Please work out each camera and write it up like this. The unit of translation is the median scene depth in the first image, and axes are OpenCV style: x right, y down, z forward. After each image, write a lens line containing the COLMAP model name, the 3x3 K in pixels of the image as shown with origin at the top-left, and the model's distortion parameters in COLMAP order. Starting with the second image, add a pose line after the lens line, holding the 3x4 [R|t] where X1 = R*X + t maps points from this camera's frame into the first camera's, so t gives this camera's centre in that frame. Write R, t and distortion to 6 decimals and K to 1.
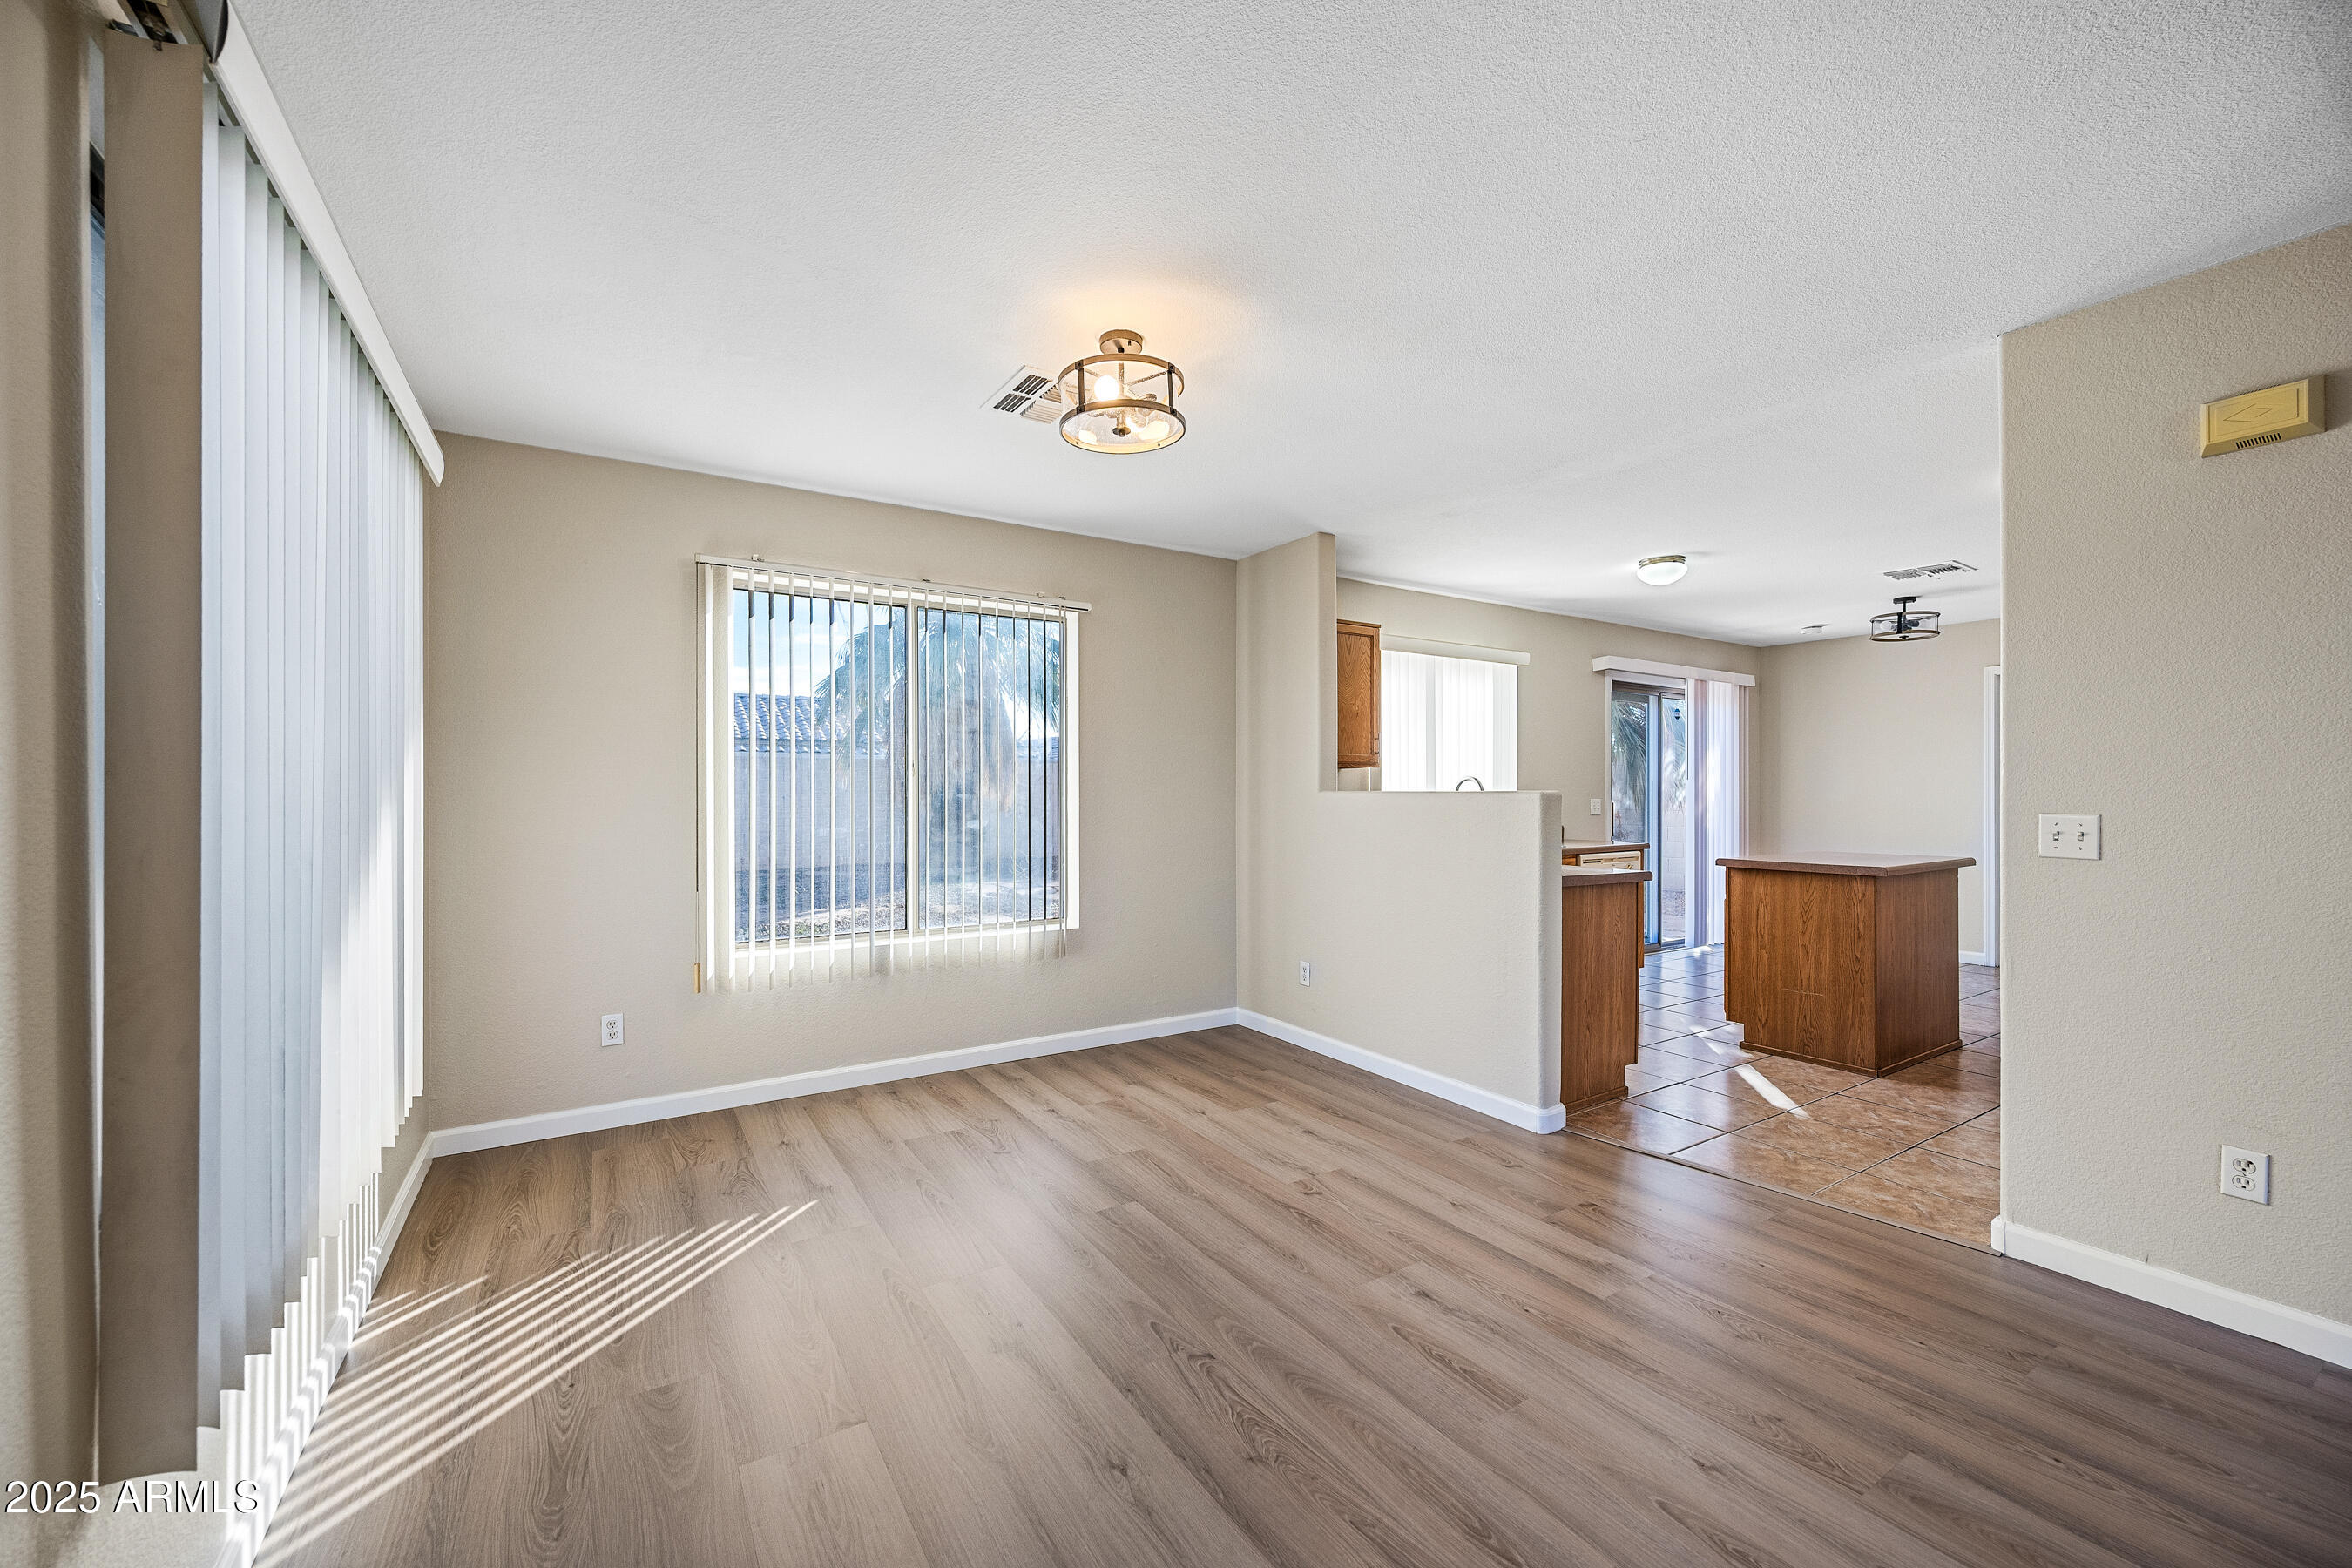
lens RADIAL K [[921.6, 0, 1177.1], [0, 921.6, 792.9], [0, 0, 1]] dist [0.000022, 0.000013]
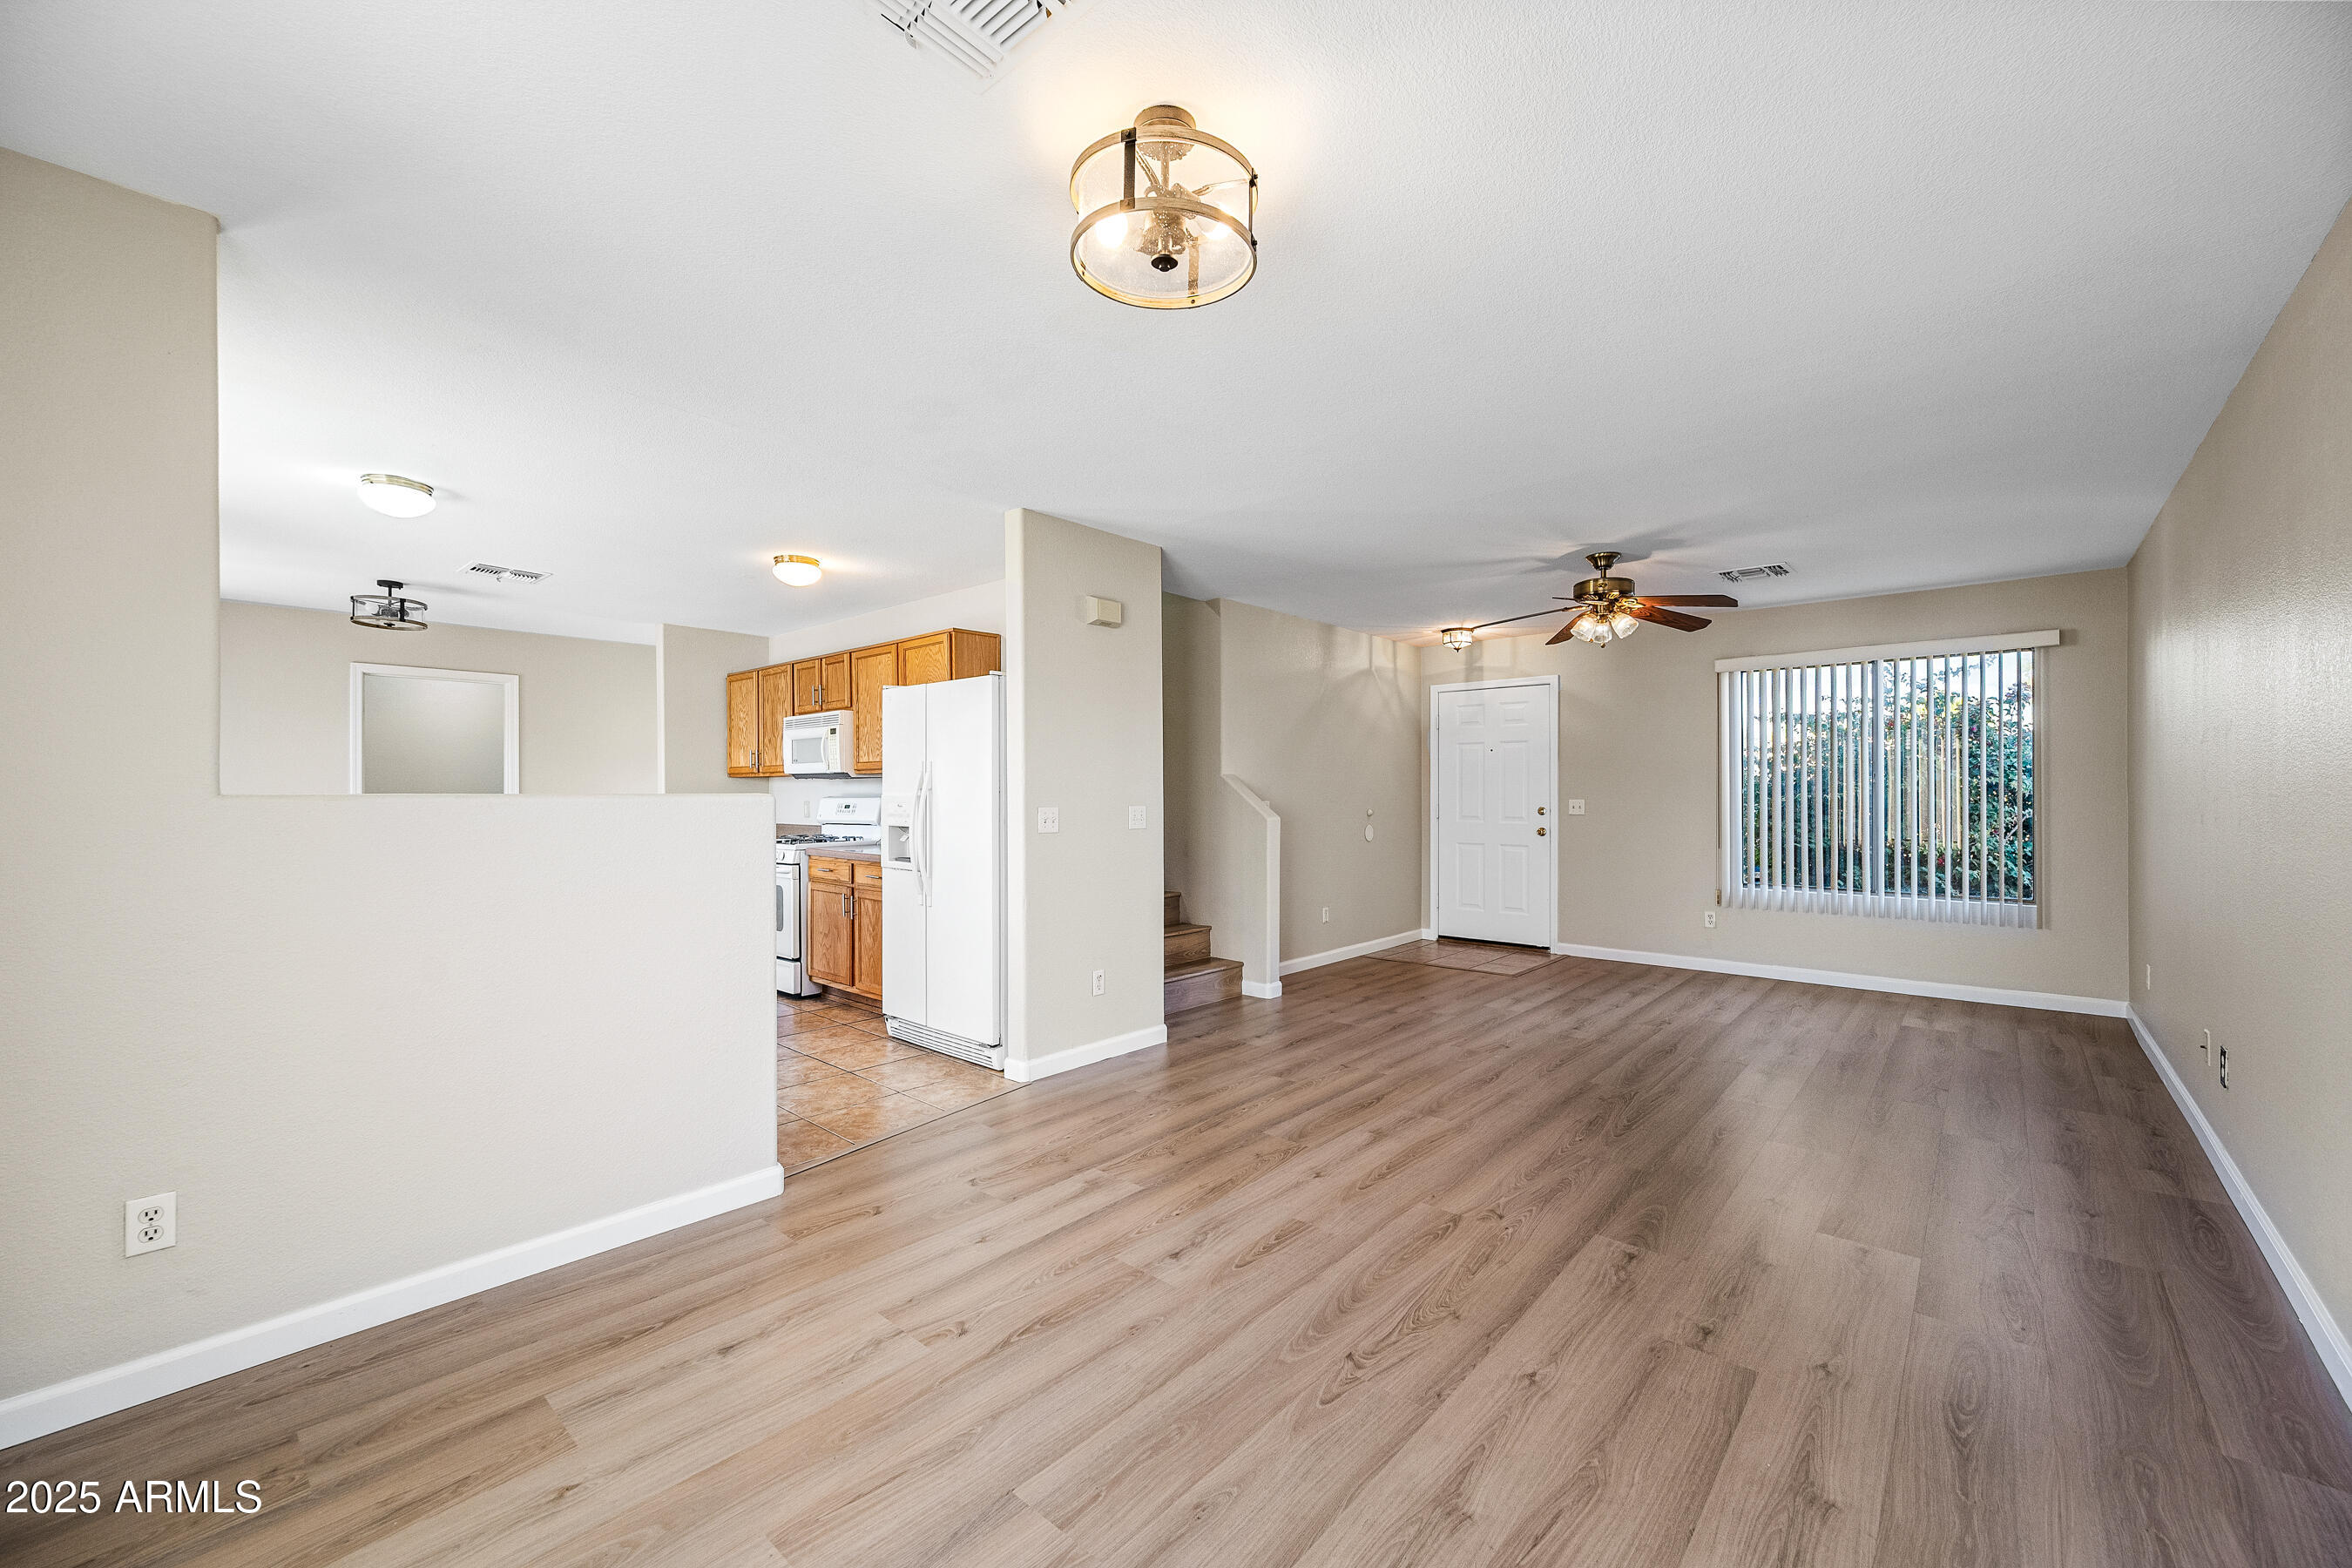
lens RADIAL K [[921.6, 0, 1177.1], [0, 921.6, 792.9], [0, 0, 1]] dist [0.000022, 0.000013]
pose [[-0.276782, 0.000483, 0.960933, -0.661845], [0.000803, 1.000000, -0.000271, -0.003644], [-0.960932, 0.000696, -0.276782, 1.096375]]
